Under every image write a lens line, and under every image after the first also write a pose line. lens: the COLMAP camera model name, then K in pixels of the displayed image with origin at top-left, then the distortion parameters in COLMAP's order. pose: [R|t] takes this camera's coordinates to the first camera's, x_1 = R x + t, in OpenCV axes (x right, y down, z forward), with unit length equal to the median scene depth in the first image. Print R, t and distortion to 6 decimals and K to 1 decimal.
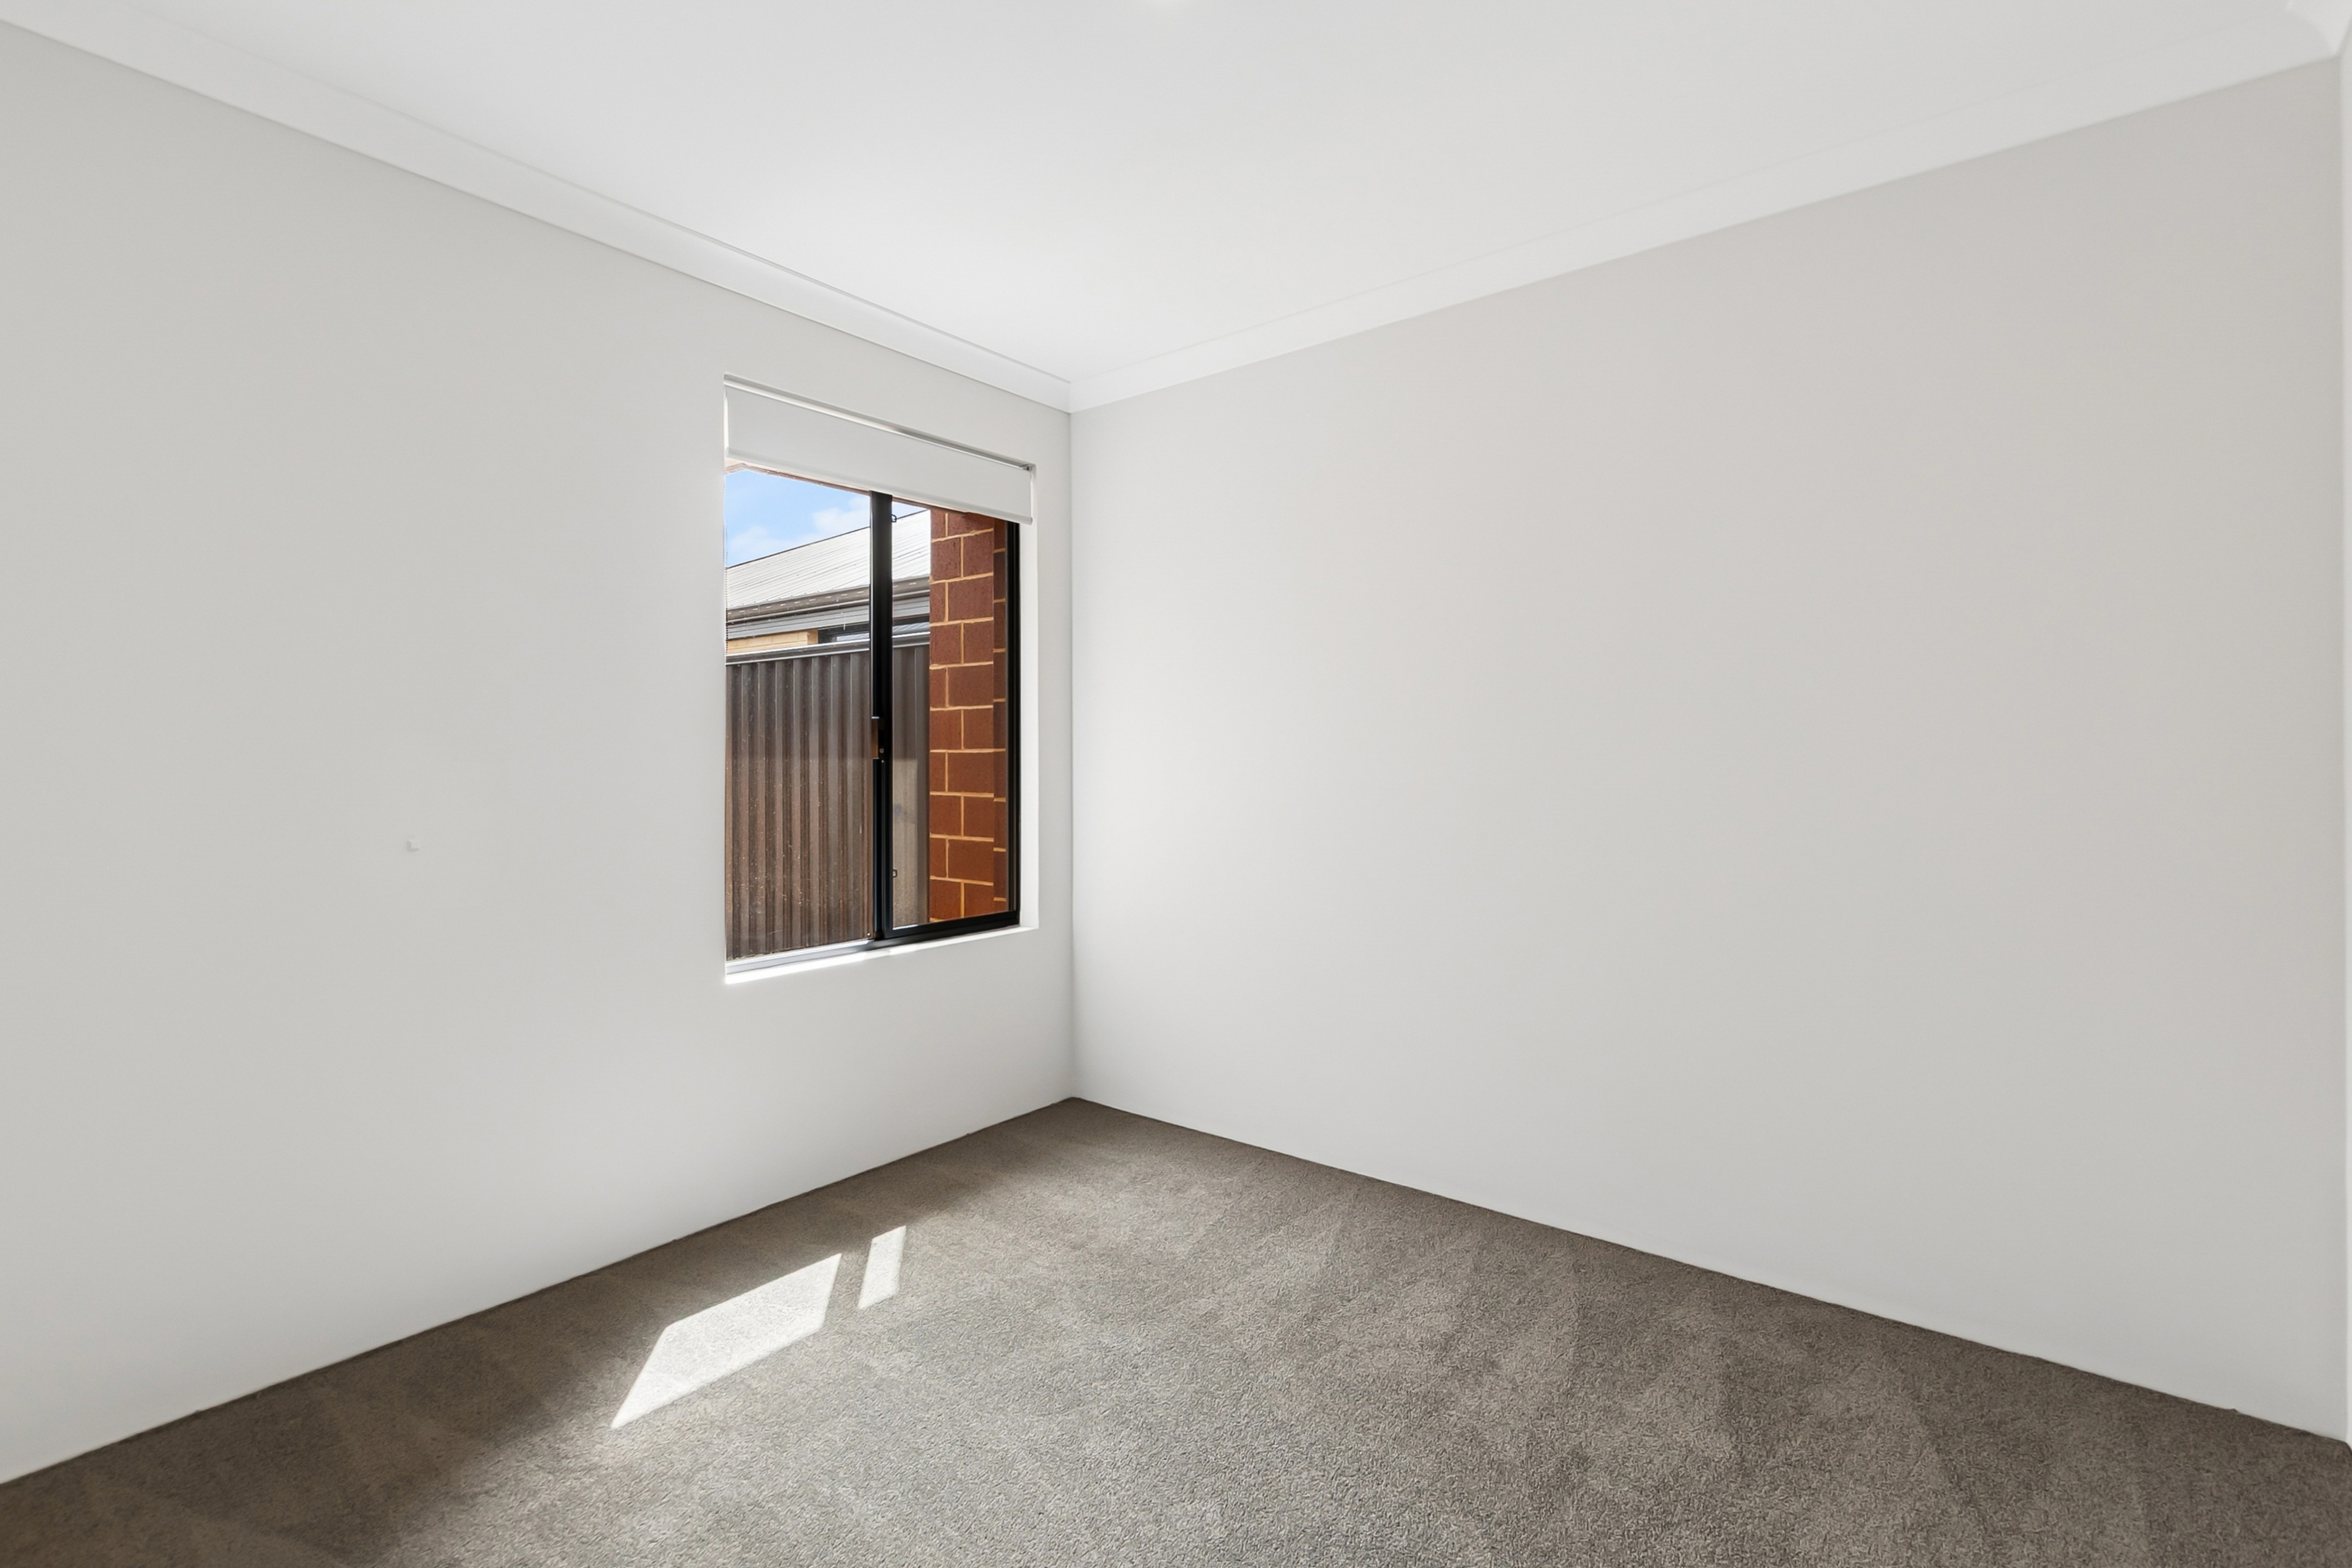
lens RADIAL K [[1076.8, 0, 1185.5], [0, 1076.8, 773.3], [0, 0, 1]] dist [0.000482, -0.000996]
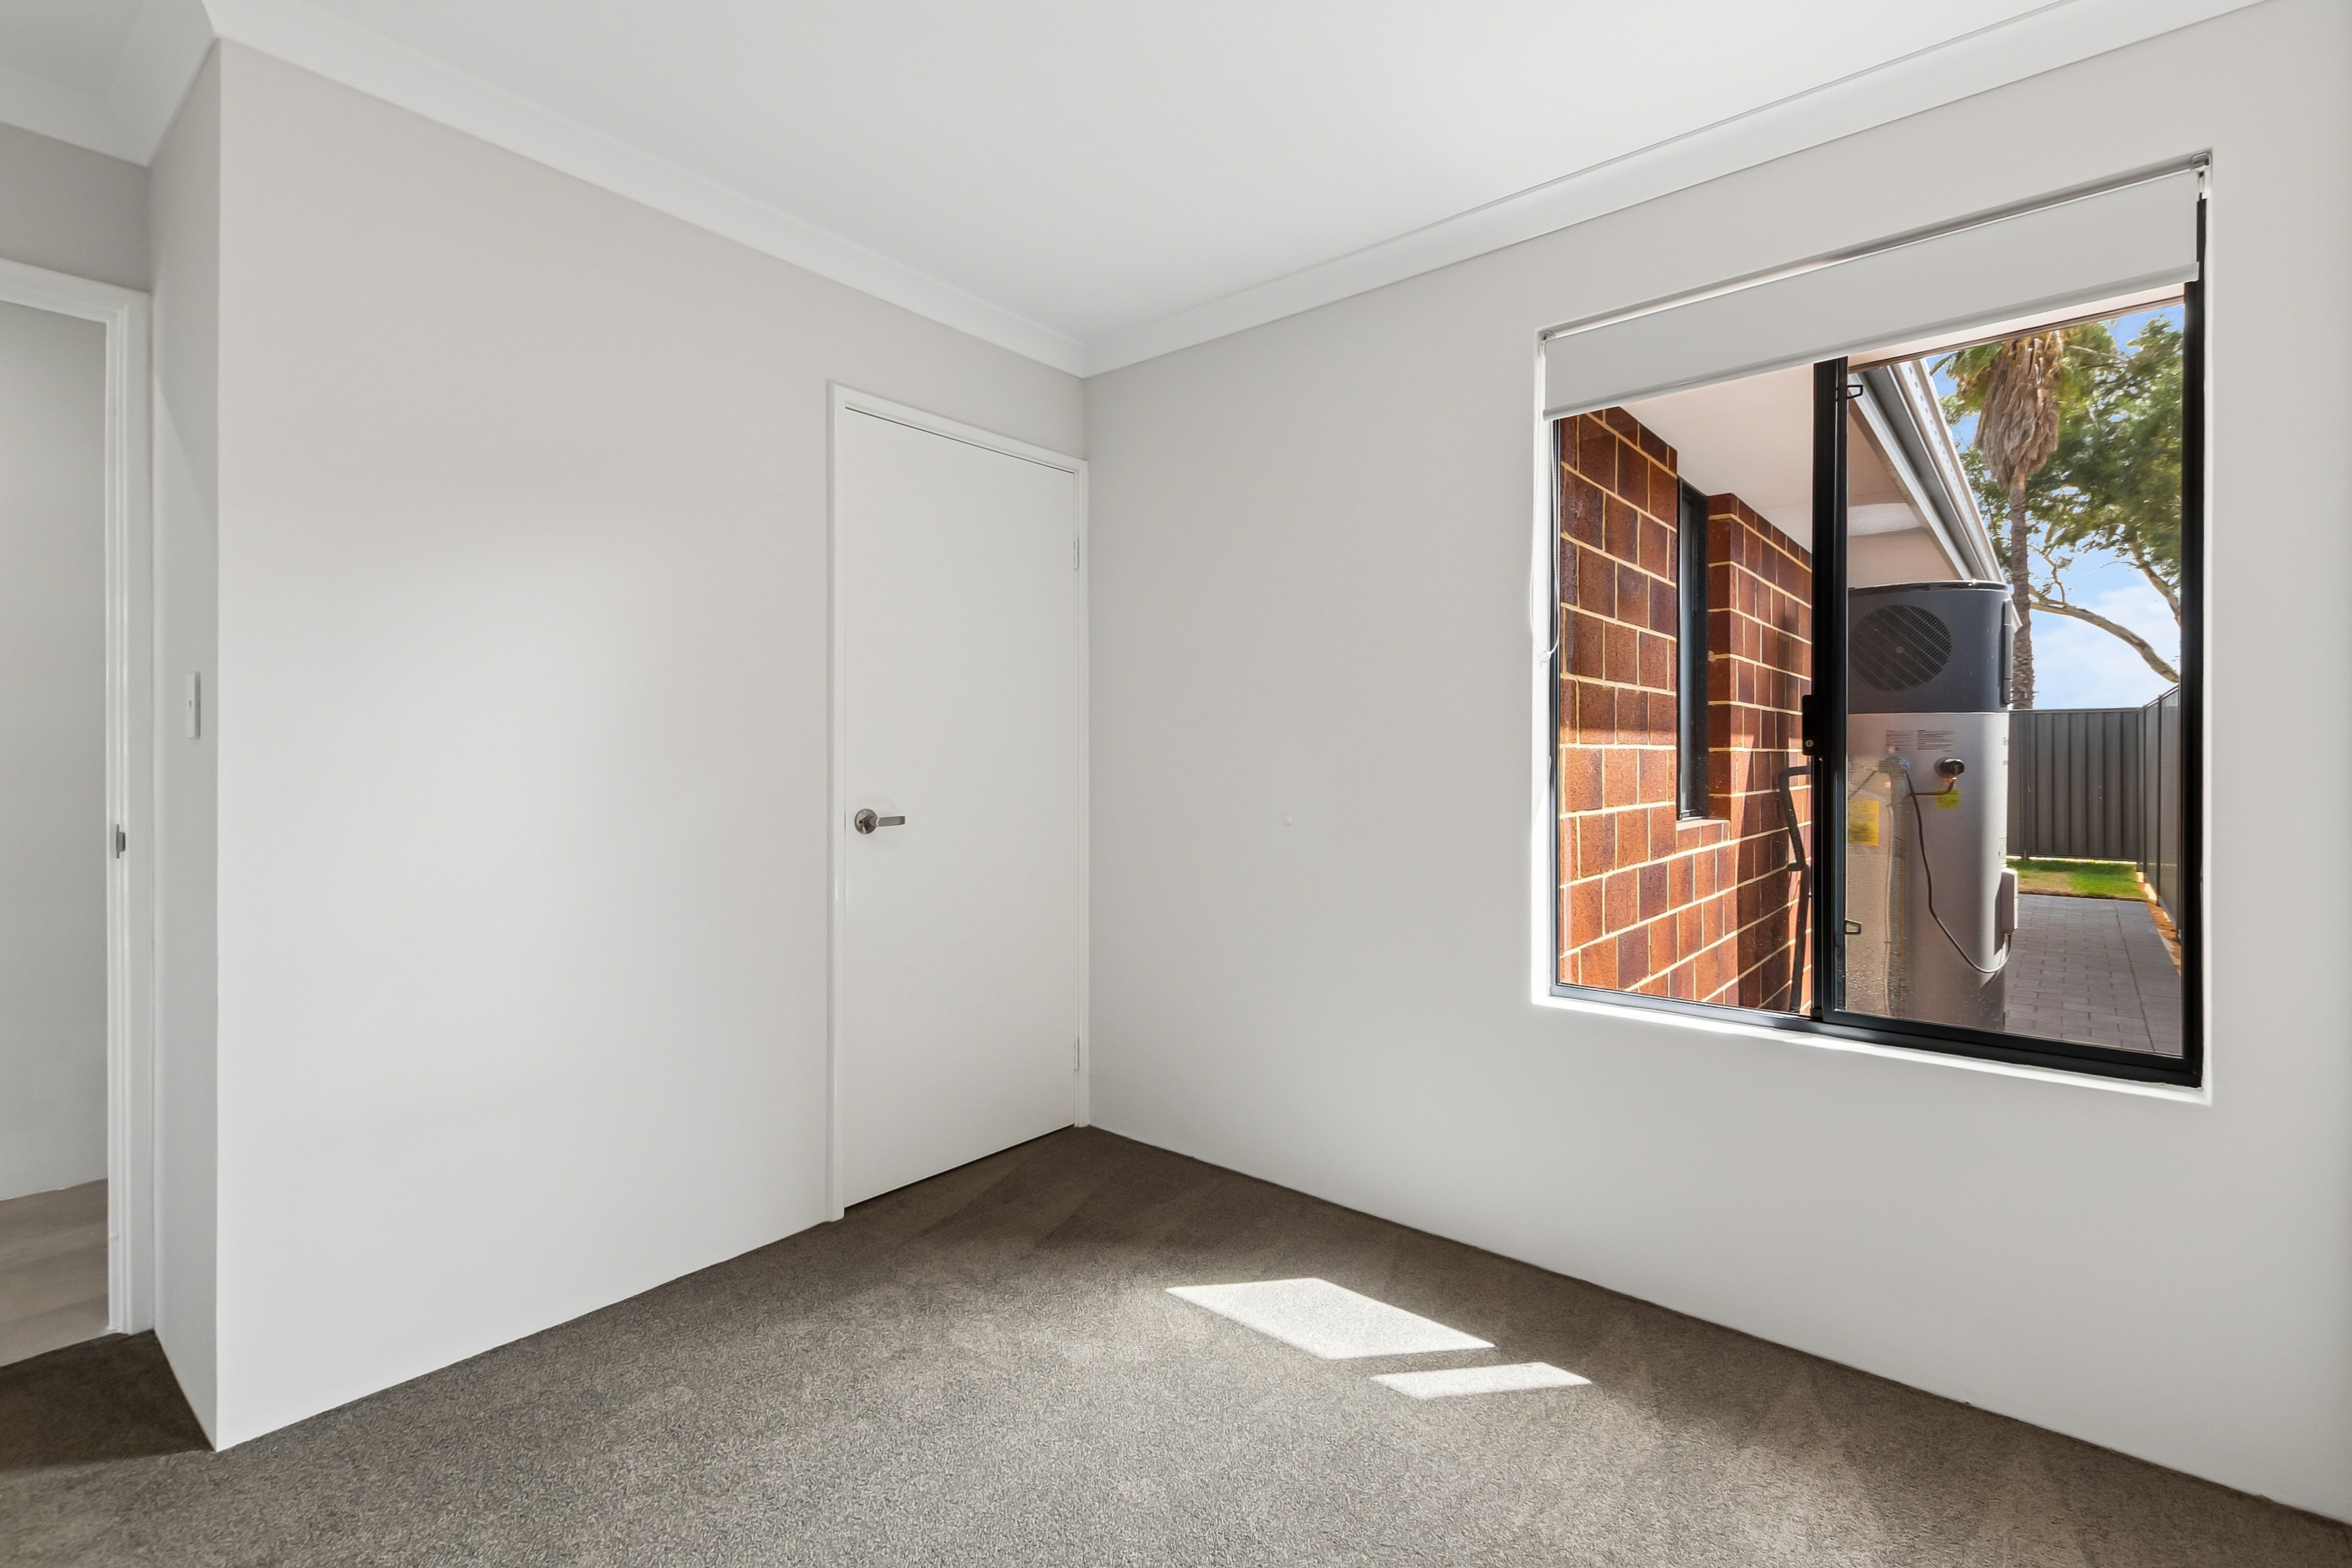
lens RADIAL K [[1076.8, 0, 1177.7], [0, 1076.8, 768.3], [0, 0, 1]] dist [0.000482, -0.000996]
pose [[-0.061503, 0.008726, -0.998069, 0.554090], [-0.012029, 0.999883, 0.009483, -0.009287], [0.998034, 0.012589, -0.061391, 0.839047]]
